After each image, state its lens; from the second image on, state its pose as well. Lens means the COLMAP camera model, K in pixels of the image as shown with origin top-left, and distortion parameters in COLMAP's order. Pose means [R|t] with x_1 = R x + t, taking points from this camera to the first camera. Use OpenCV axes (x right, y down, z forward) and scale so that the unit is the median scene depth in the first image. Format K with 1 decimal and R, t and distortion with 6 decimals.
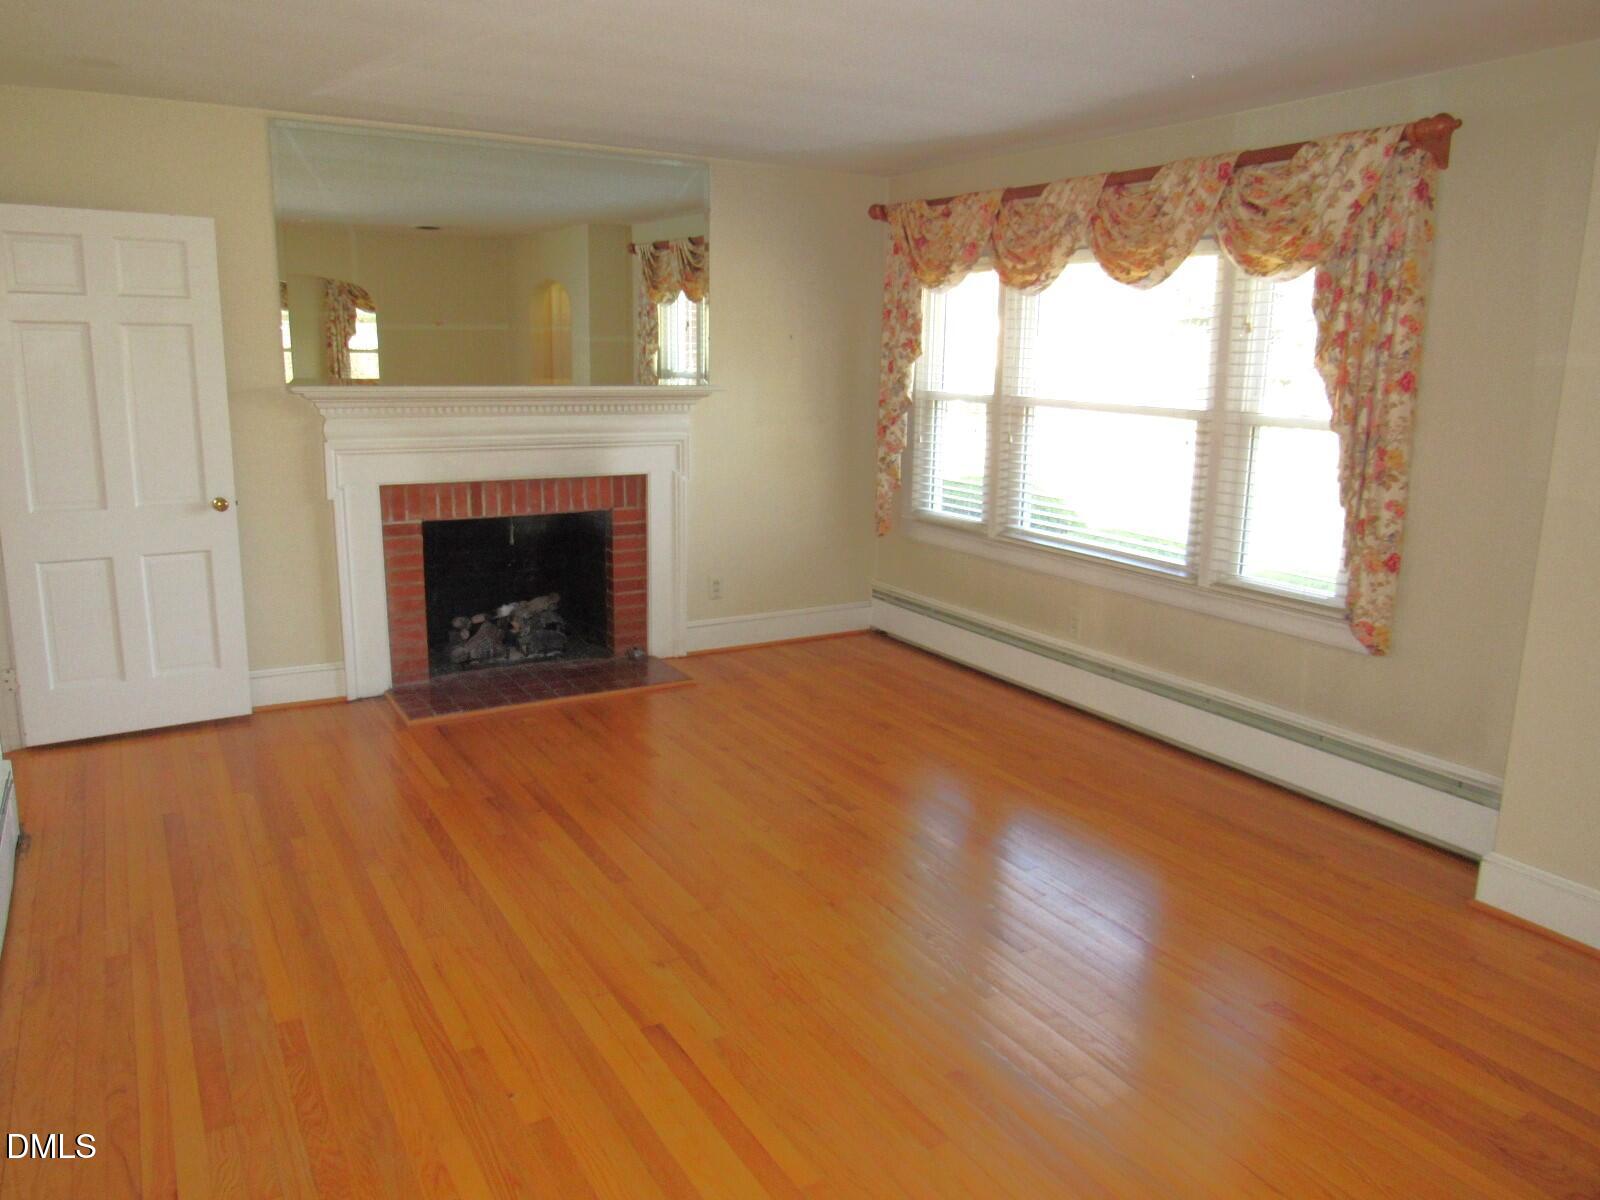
lens RADIAL K [[1160.6, 0, 798.2], [0, 1160.6, 599.1], [0, 0, 1]] dist [-0.009535, 0.016454]
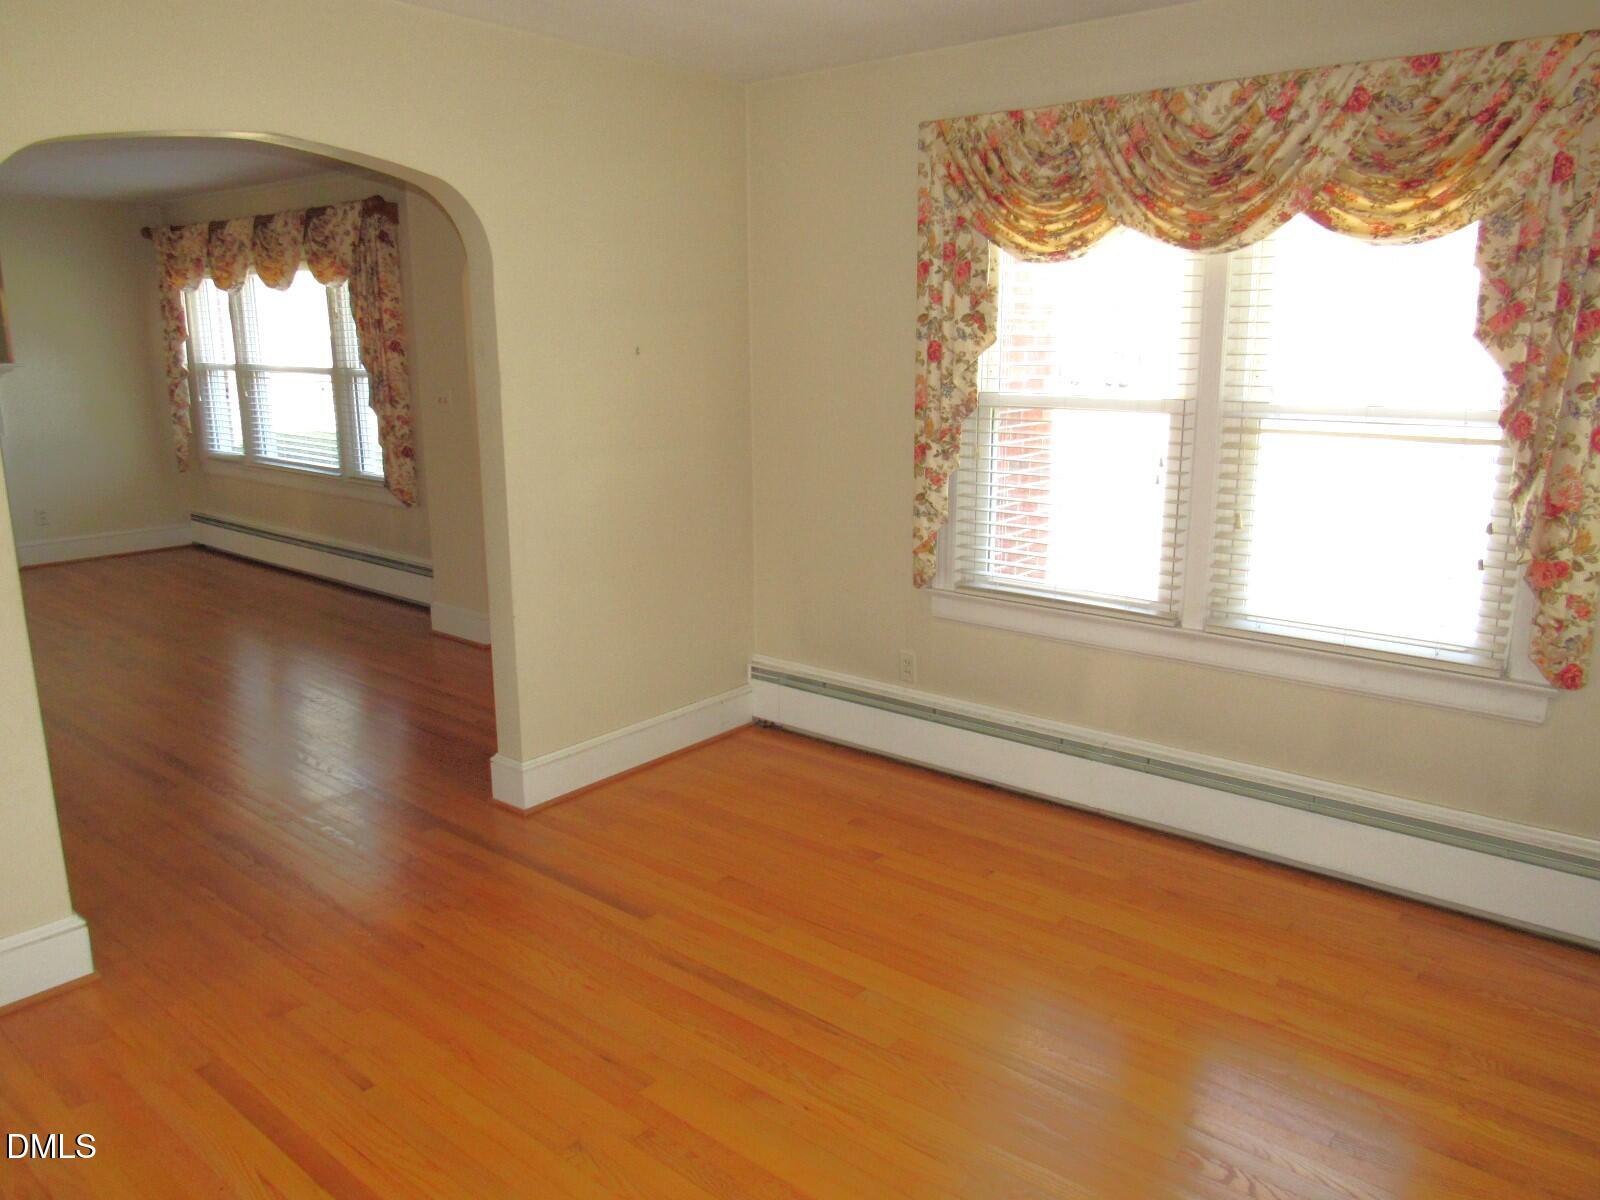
lens RADIAL K [[1160.6, 0, 800.4], [0, 1160.6, 596.9], [0, 0, 1]] dist [-0.009535, 0.016454]
pose [[0.946811, -0.090241, 0.308877, 0.457657], [0.086437, 0.995918, 0.026007, 0.168204], [-0.309963, 0.002075, 0.950746, -0.727050]]
